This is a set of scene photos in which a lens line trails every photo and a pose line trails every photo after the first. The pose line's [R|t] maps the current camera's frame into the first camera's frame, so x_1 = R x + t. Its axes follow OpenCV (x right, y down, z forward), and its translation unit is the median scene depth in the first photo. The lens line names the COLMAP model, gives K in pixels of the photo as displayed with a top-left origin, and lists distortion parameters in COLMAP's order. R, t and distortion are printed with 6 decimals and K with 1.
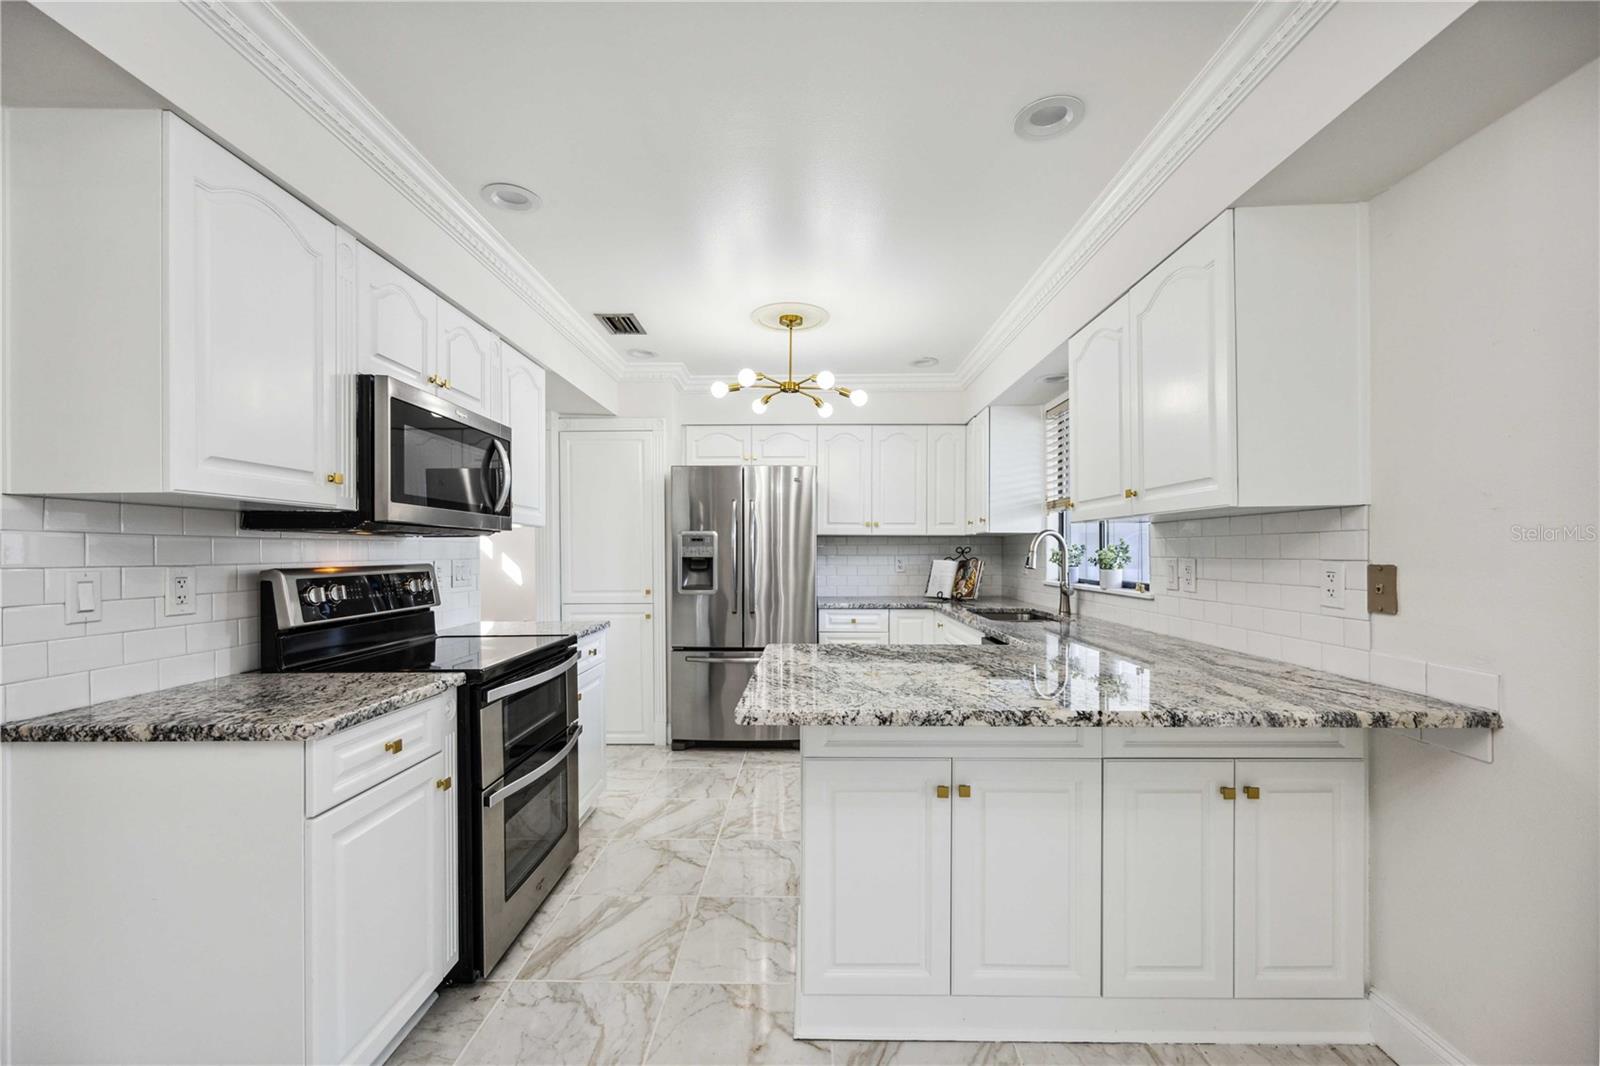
lens RADIAL K [[647.9, 0, 802.4], [0, 647.9, 552.3], [0, 0, 1]] dist [-0.000573, 0.000134]
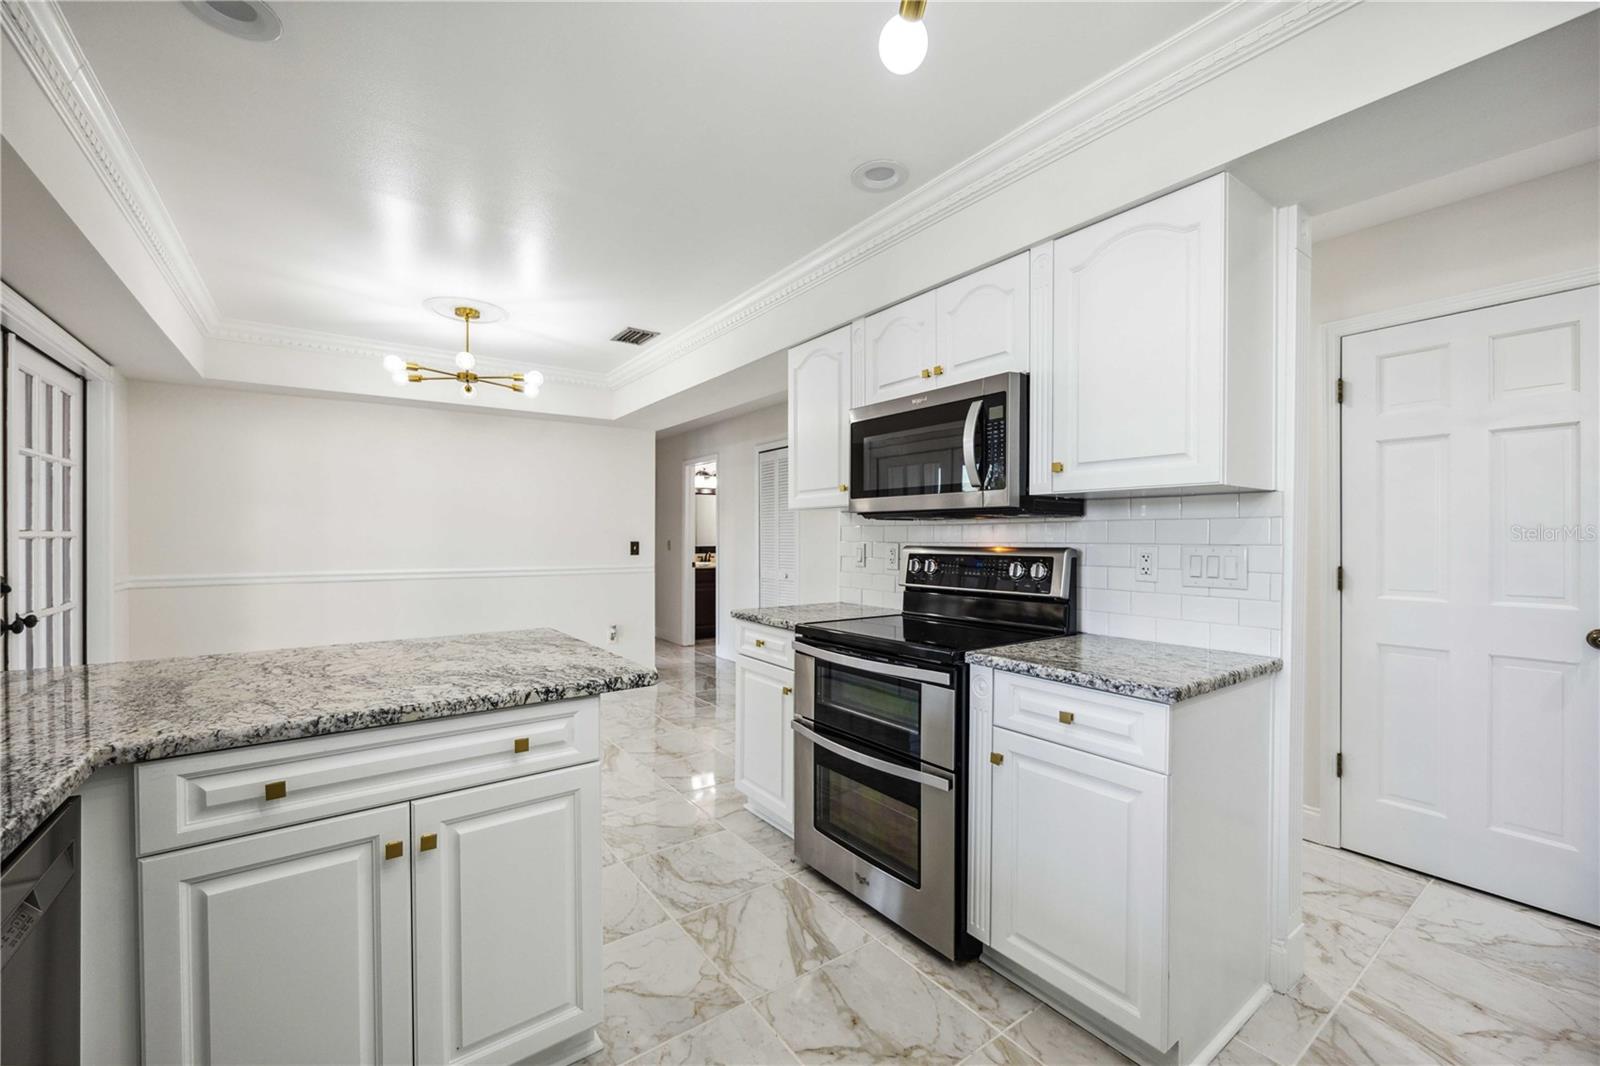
lens RADIAL K [[647.9, 0, 801.1], [0, 647.9, 537.9], [0, 0, 1]] dist [-0.000573, 0.000134]
pose [[-0.805674, 0.002799, -0.592353, 0.194406], [0.000914, 0.999994, 0.003483, 0.001385], [0.592359, 0.002265, -0.805671, 1.428001]]
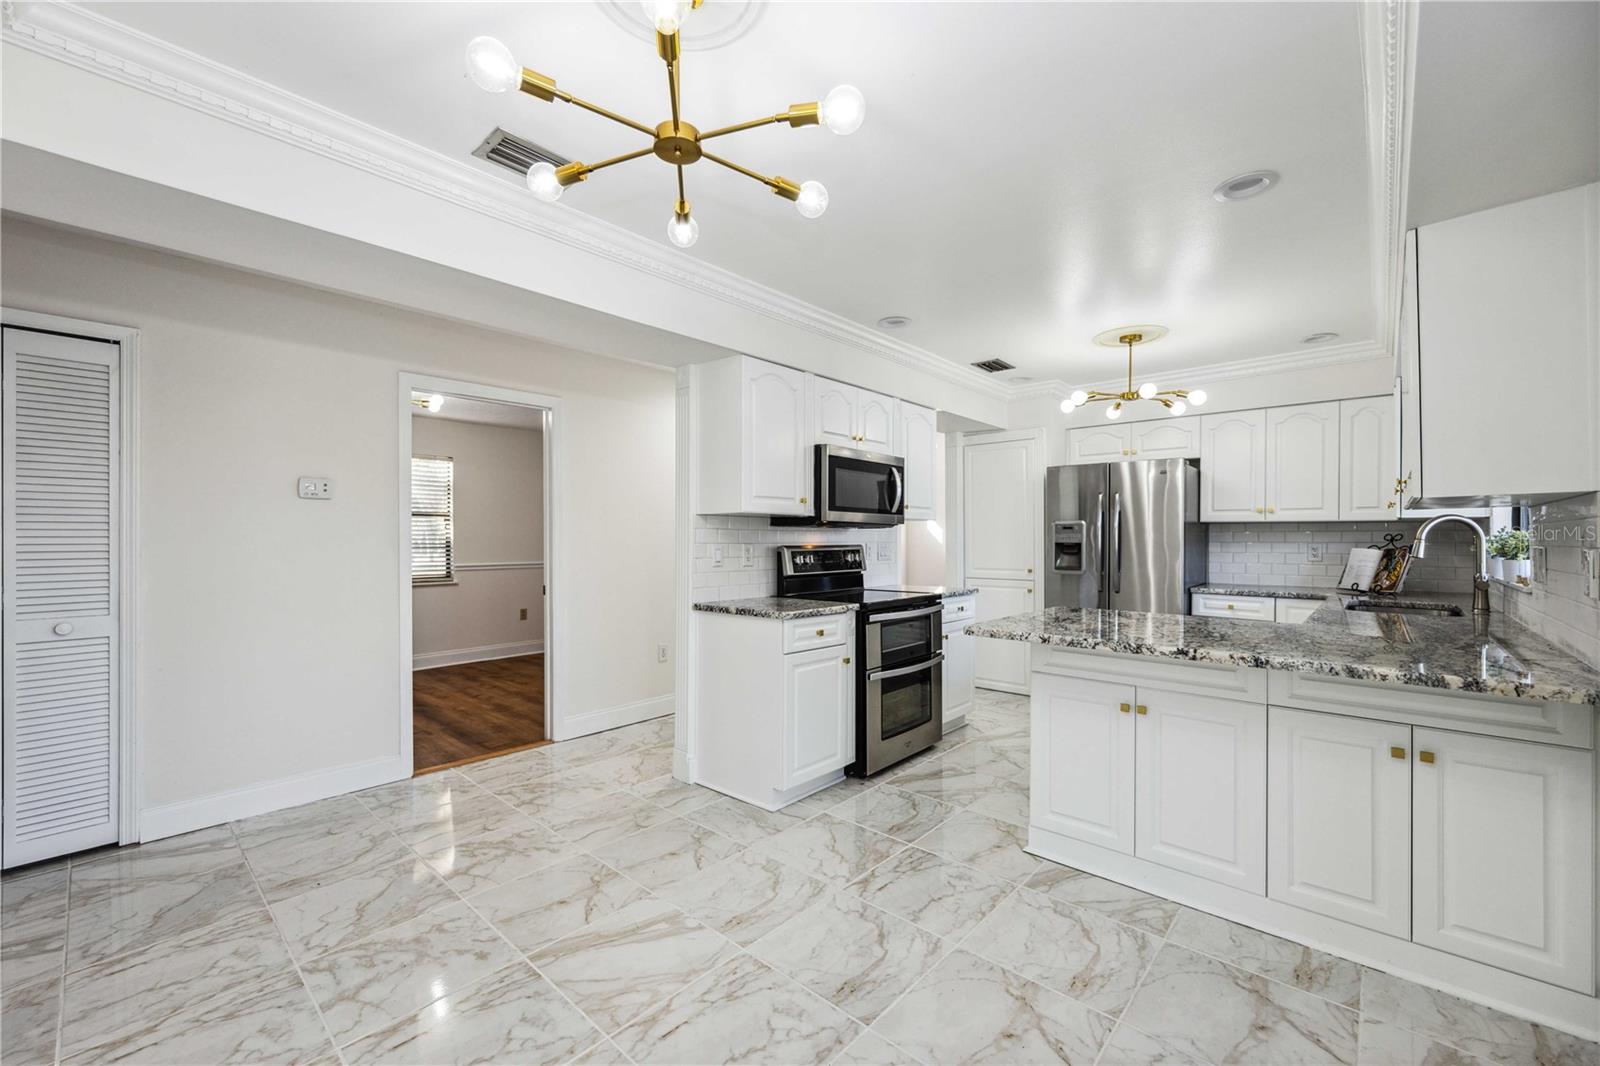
lens RADIAL K [[647.9, 0, 793.3], [0, 647.9, 536.3], [0, 0, 1]] dist [-0.000573, 0.000134]
pose [[0.746985, 0.000913, -0.664840, 0.373521], [-0.003800, 0.999989, -0.002897, 0.001654], [0.664830, 0.004690, 0.746980, -0.326870]]
